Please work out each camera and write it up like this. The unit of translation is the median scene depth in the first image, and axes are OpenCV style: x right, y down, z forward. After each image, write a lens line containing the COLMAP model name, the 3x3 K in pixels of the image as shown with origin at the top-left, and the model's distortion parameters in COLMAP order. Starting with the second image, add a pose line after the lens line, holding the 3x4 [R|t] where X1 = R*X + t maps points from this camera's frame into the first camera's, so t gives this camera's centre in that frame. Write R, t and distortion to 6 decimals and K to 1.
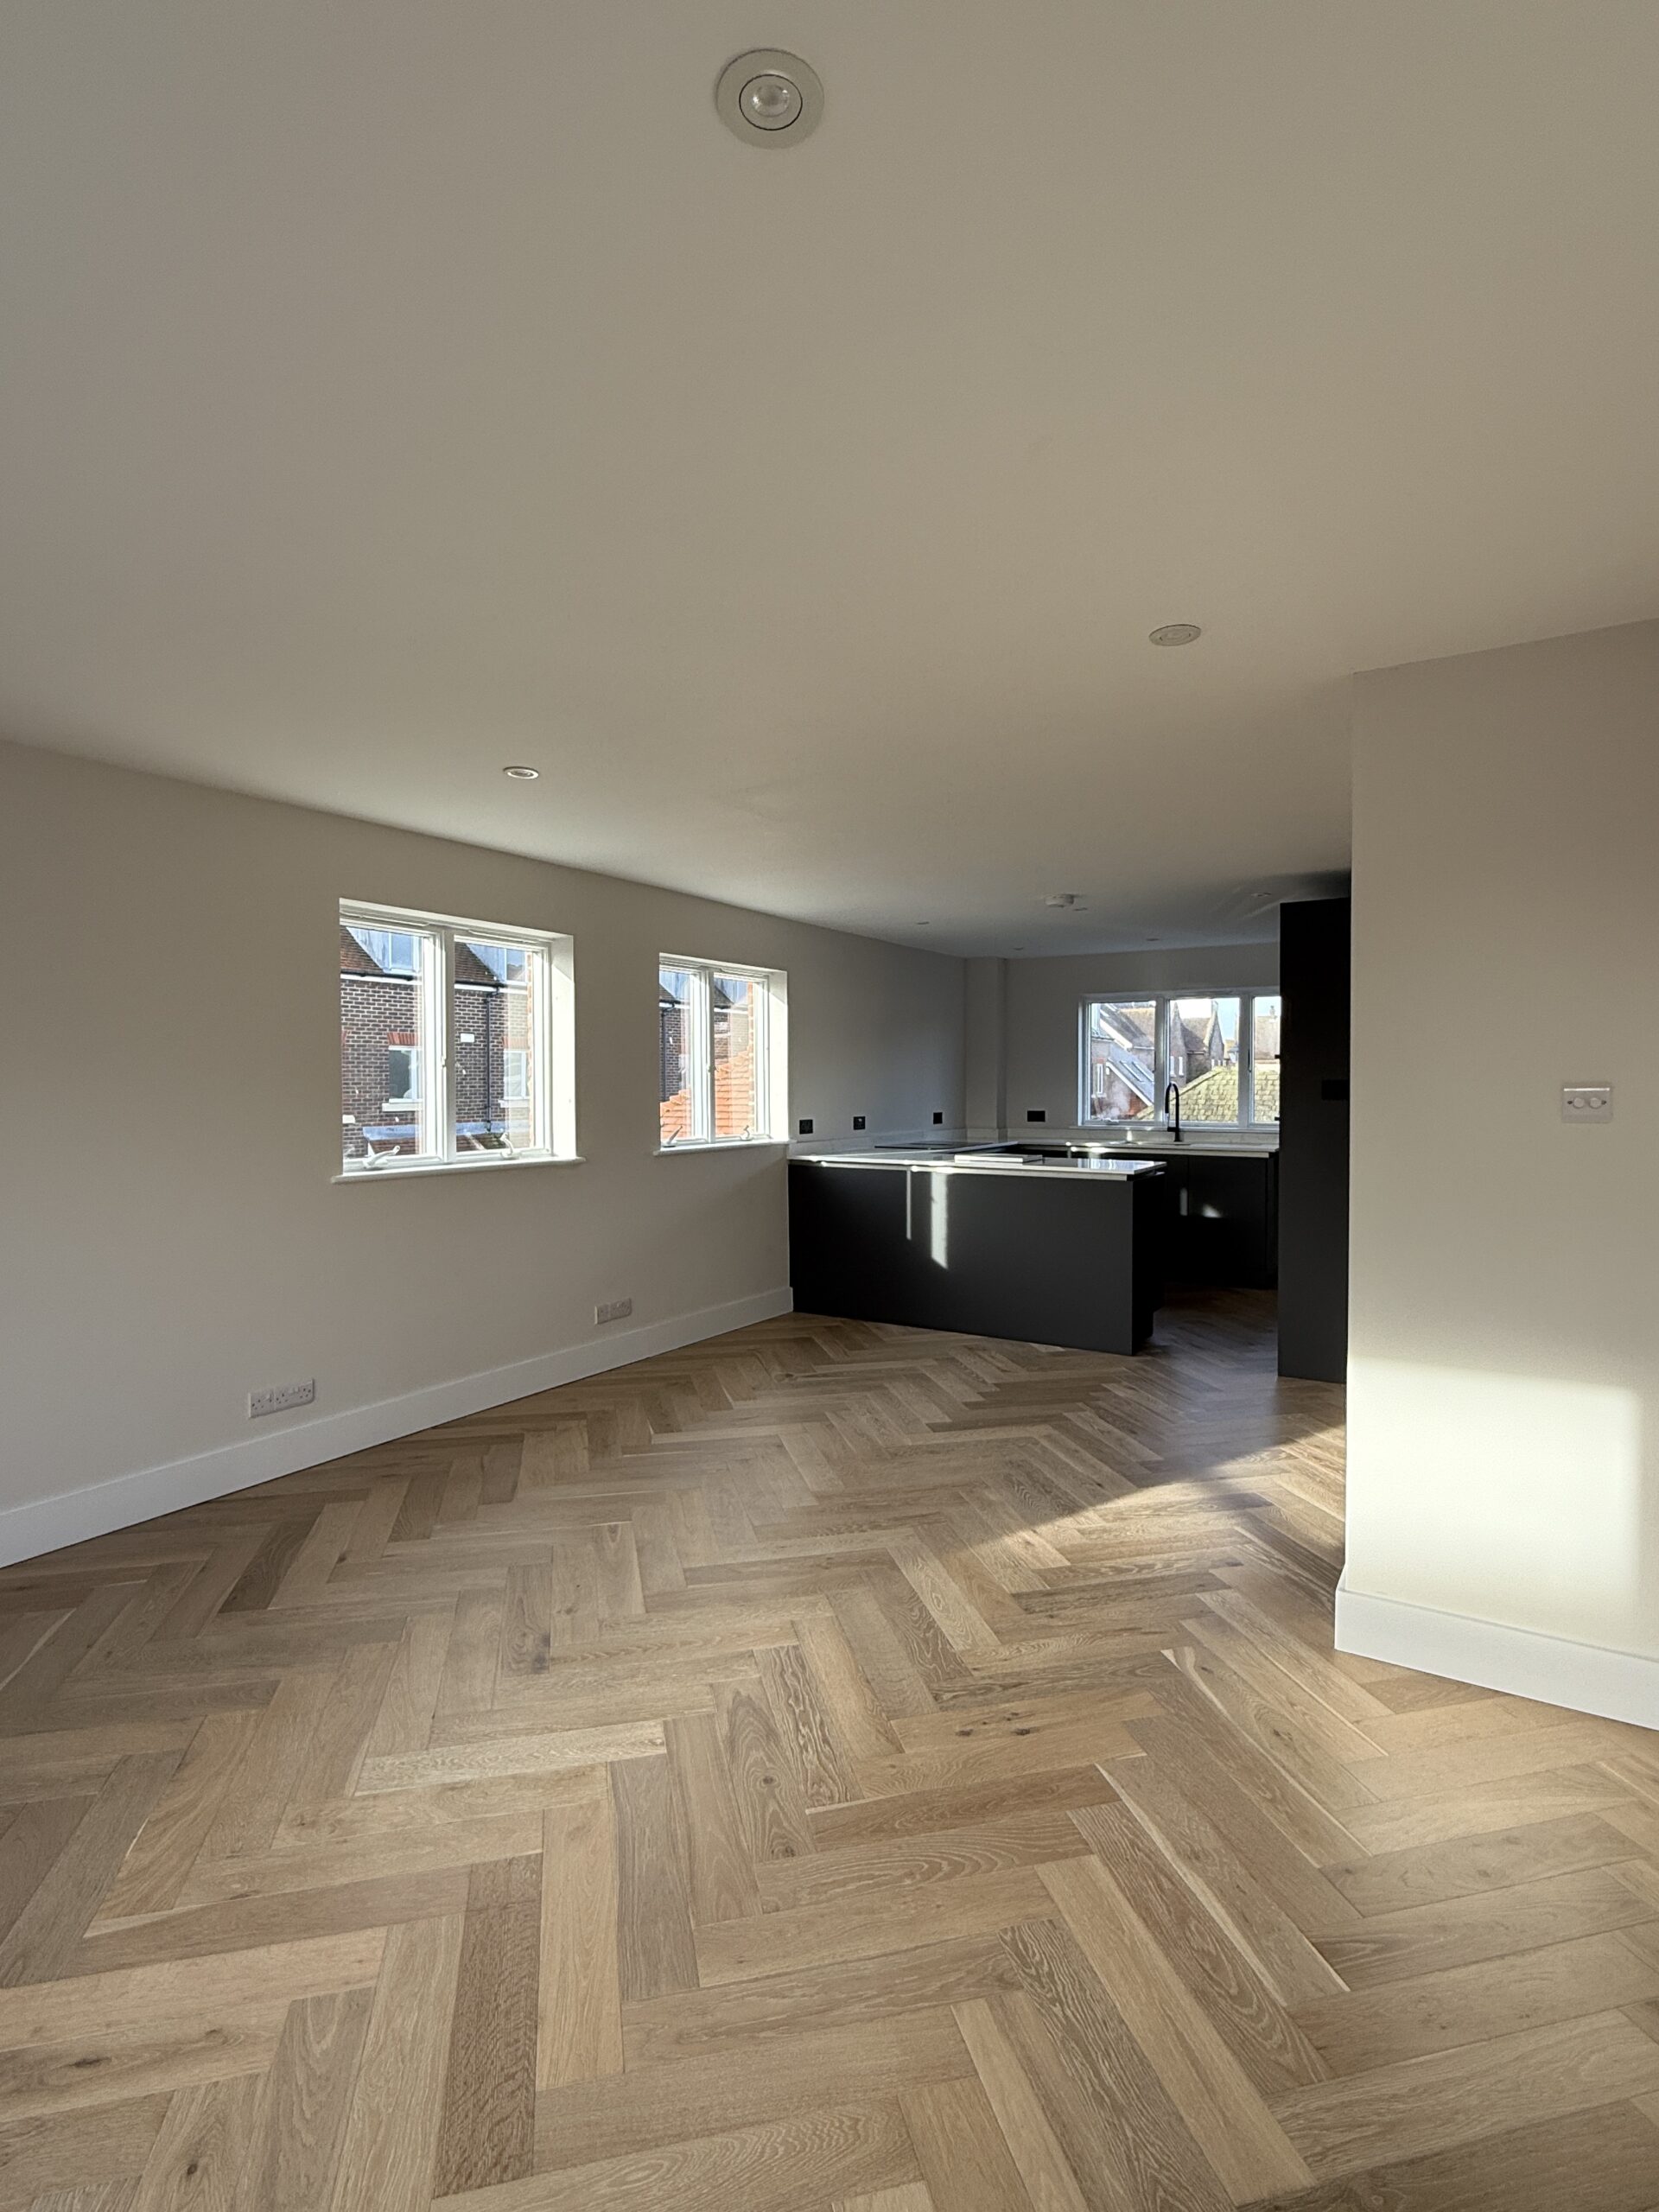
lens RADIAL K [[1090.0, 0, 820.3], [0, 1090.0, 1107.7], [0, 0, 1]] dist [0.000133, 0.000065]
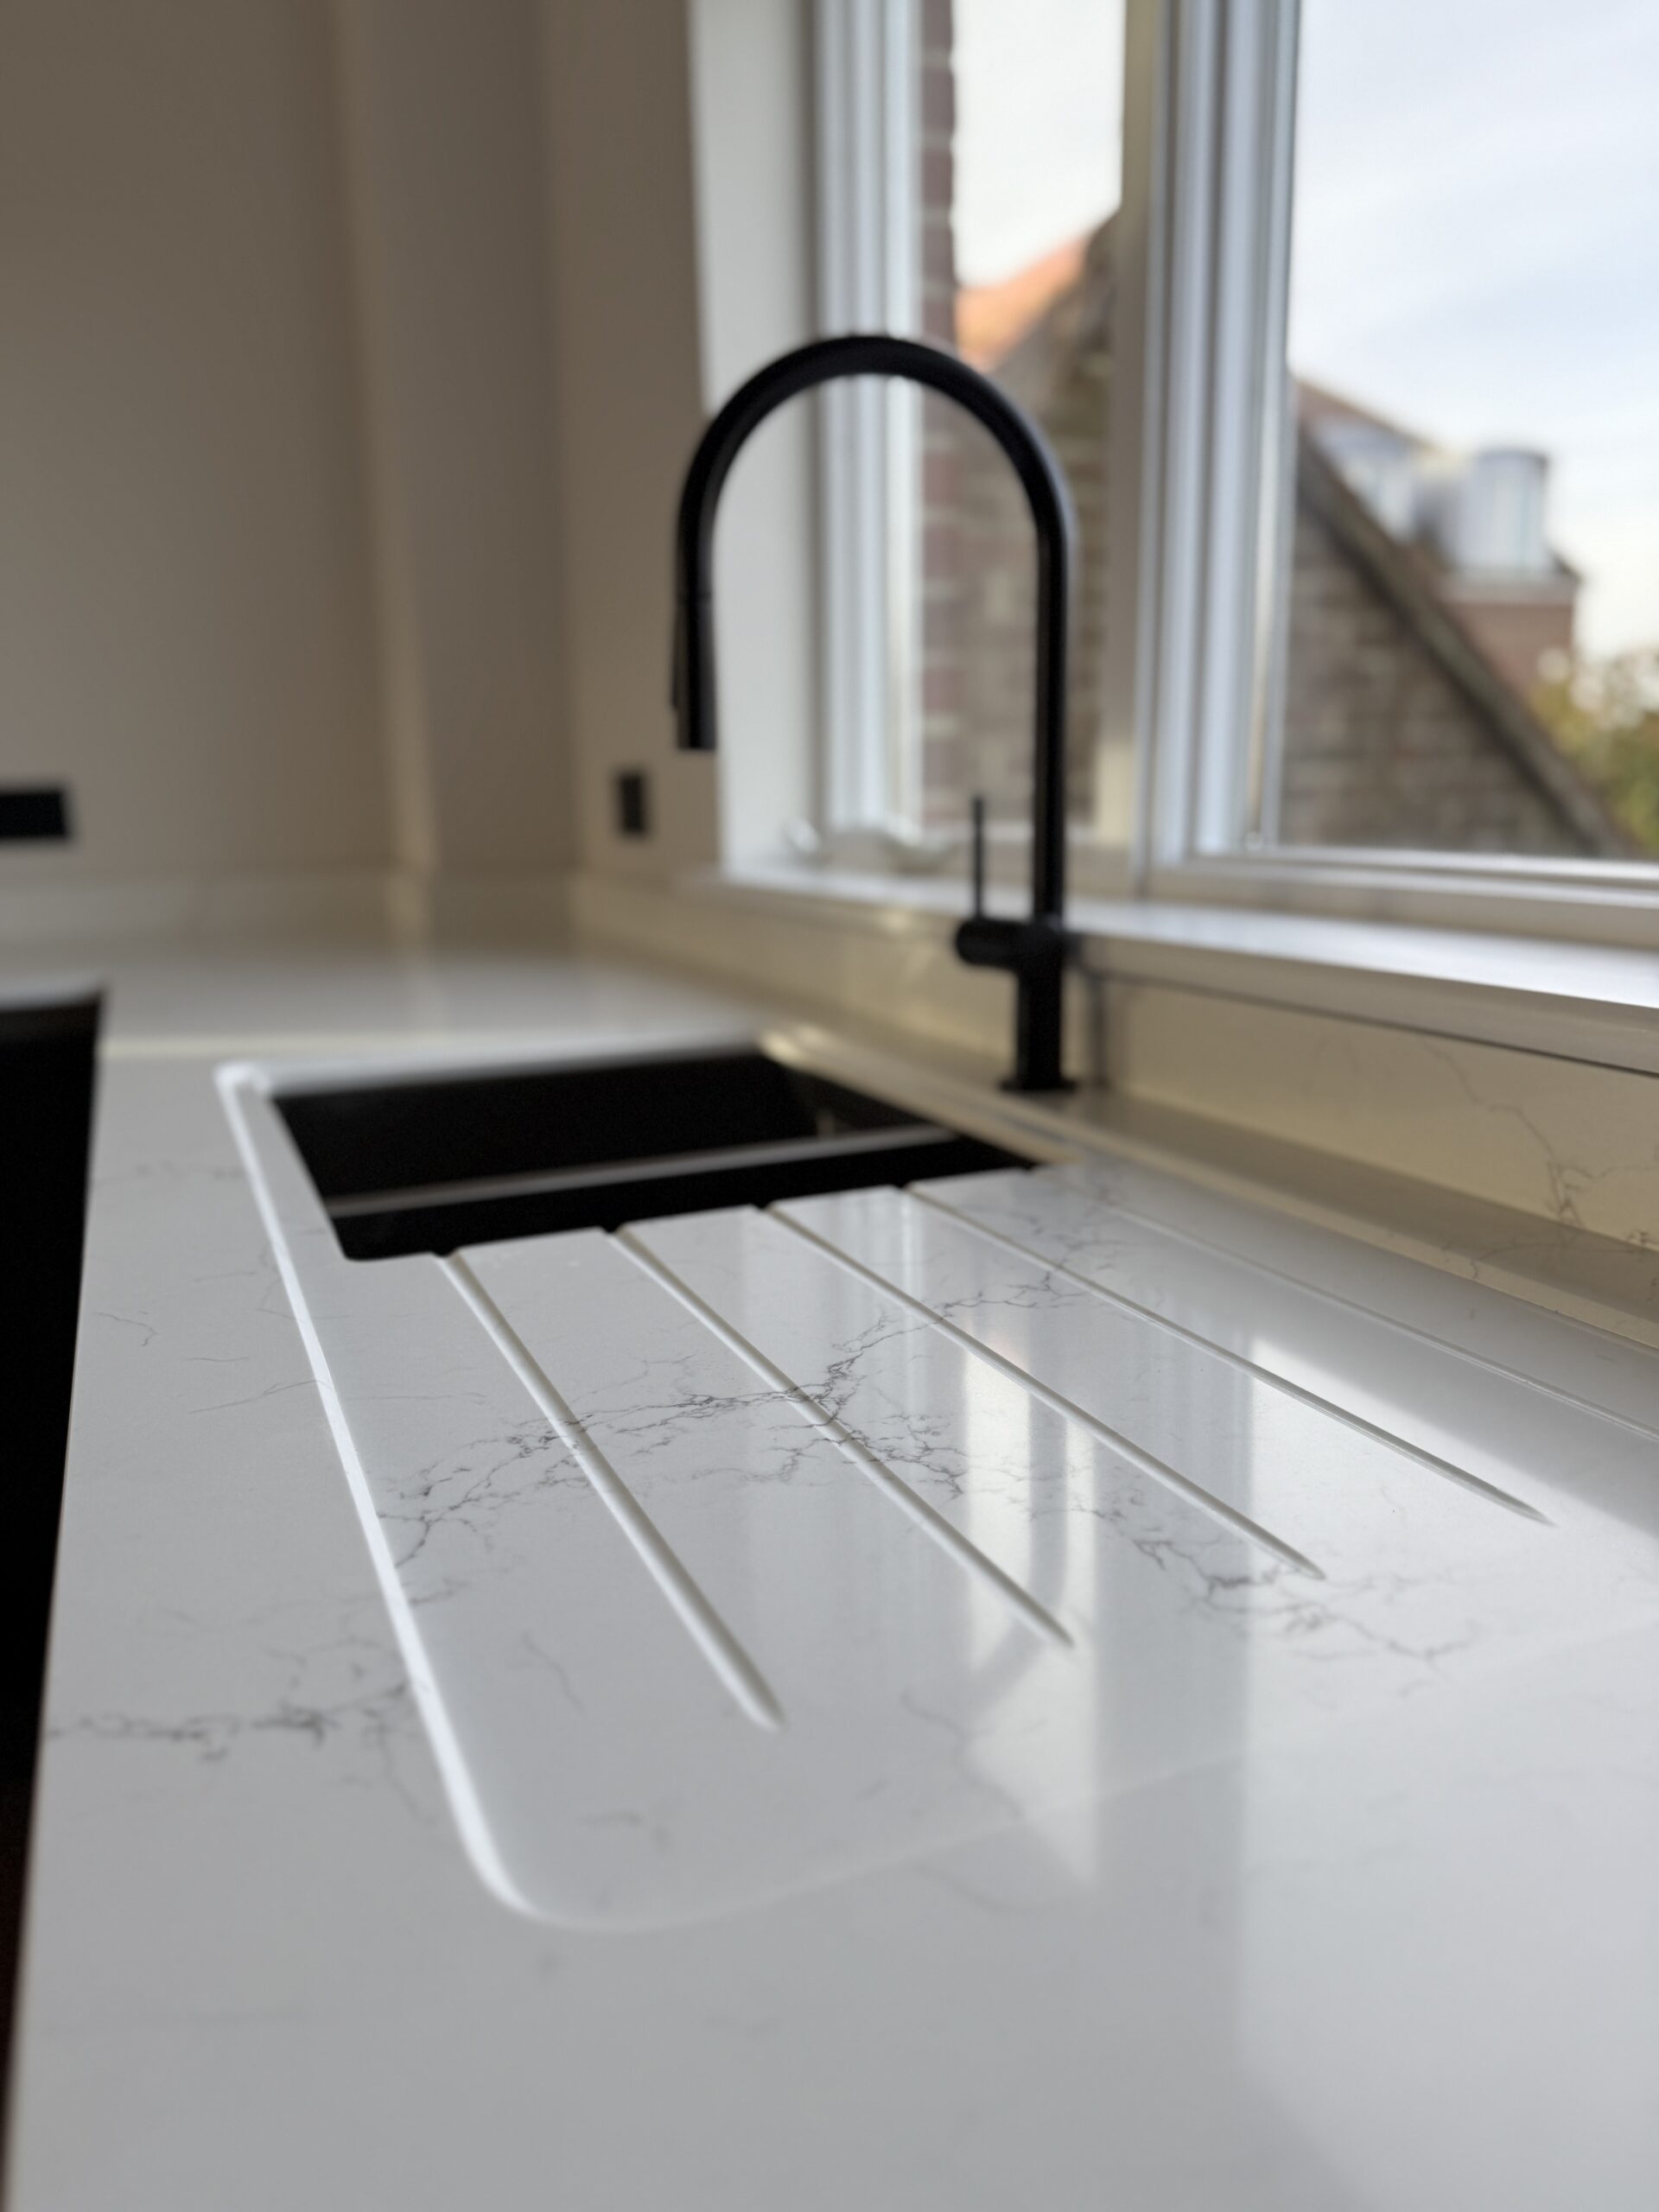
lens RADIAL K [[1586.3, 0, 829.5], [0, 1586.3, 1106.0], [0, 0, 1]] dist [0.005444, 0.002409]
pose [[0.819149, 0.097568, -0.565222, 0.520519], [0.010485, 0.982714, 0.184831, 0.012610], [0.573485, -0.157330, 0.803966, 1.204466]]
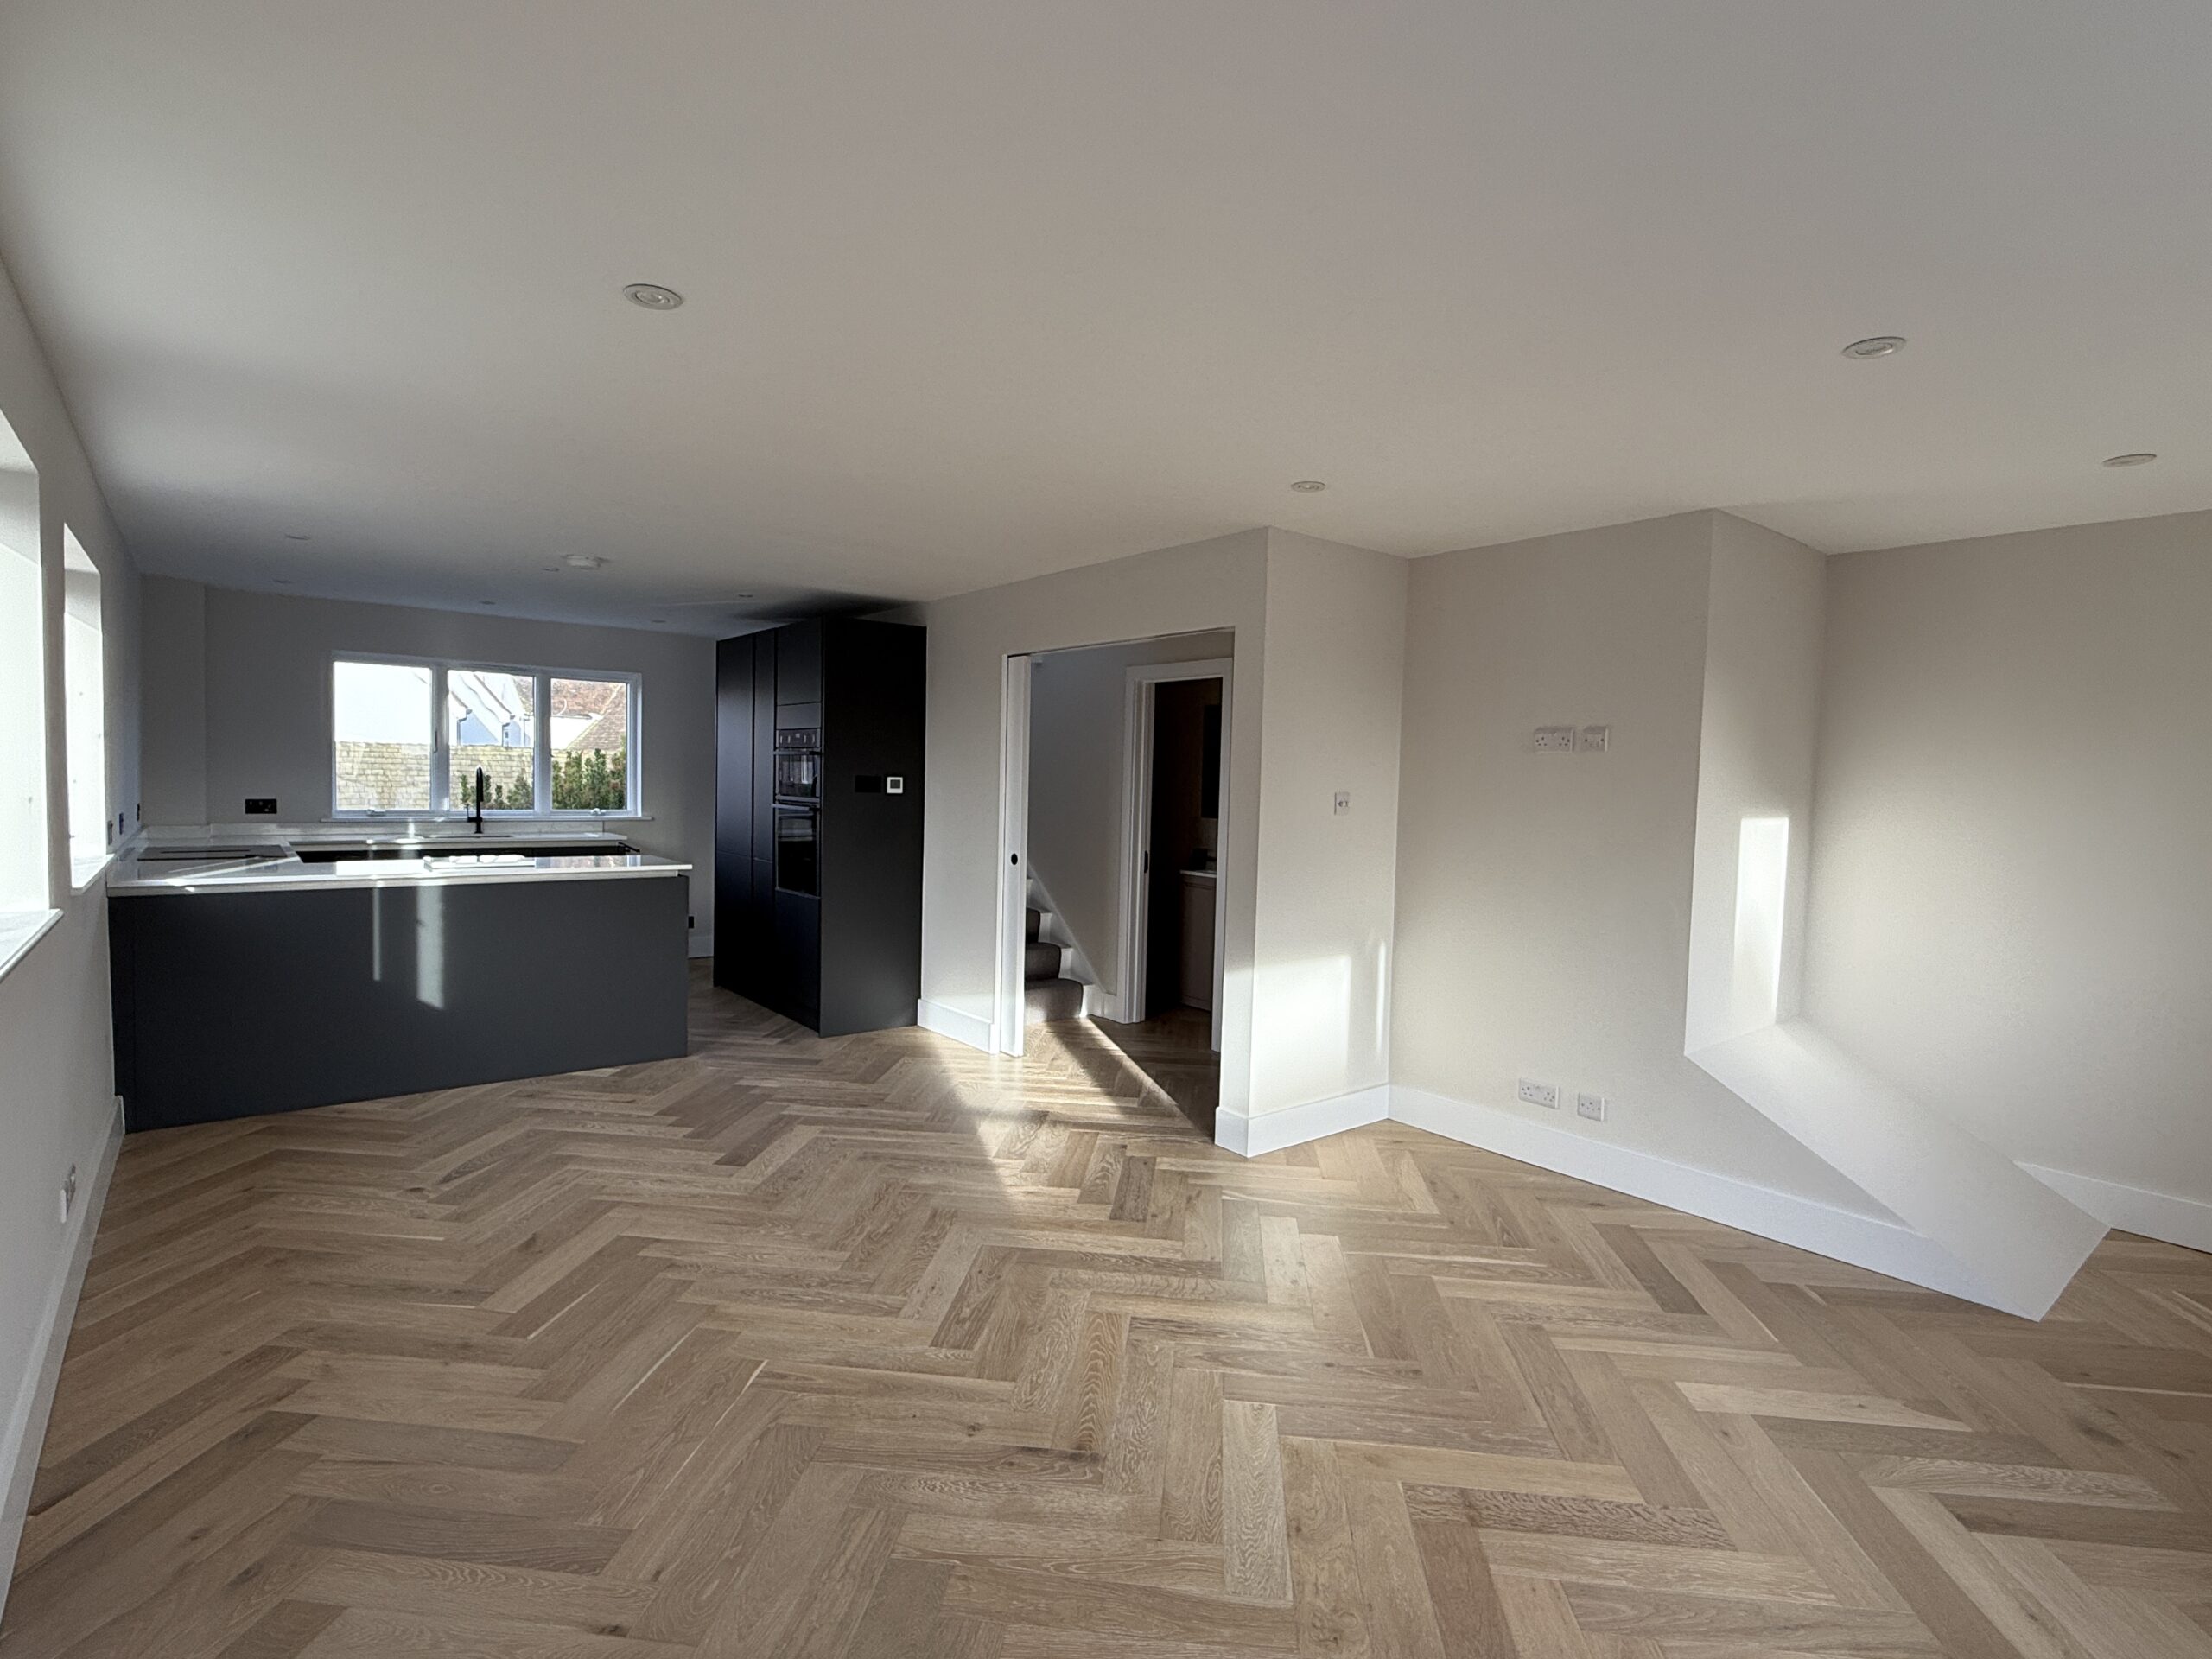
lens RADIAL K [[1100.9, 0, 1106.0], [0, 1100.9, 829.5], [0, 0, 1]] dist [-0.000690, -0.000054]
pose [[0.326941, -0.036202, 0.944351, -0.470054], [-0.003937, 0.999205, 0.039668, -0.012456], [-0.945037, -0.016687, 0.326538, 0.309788]]
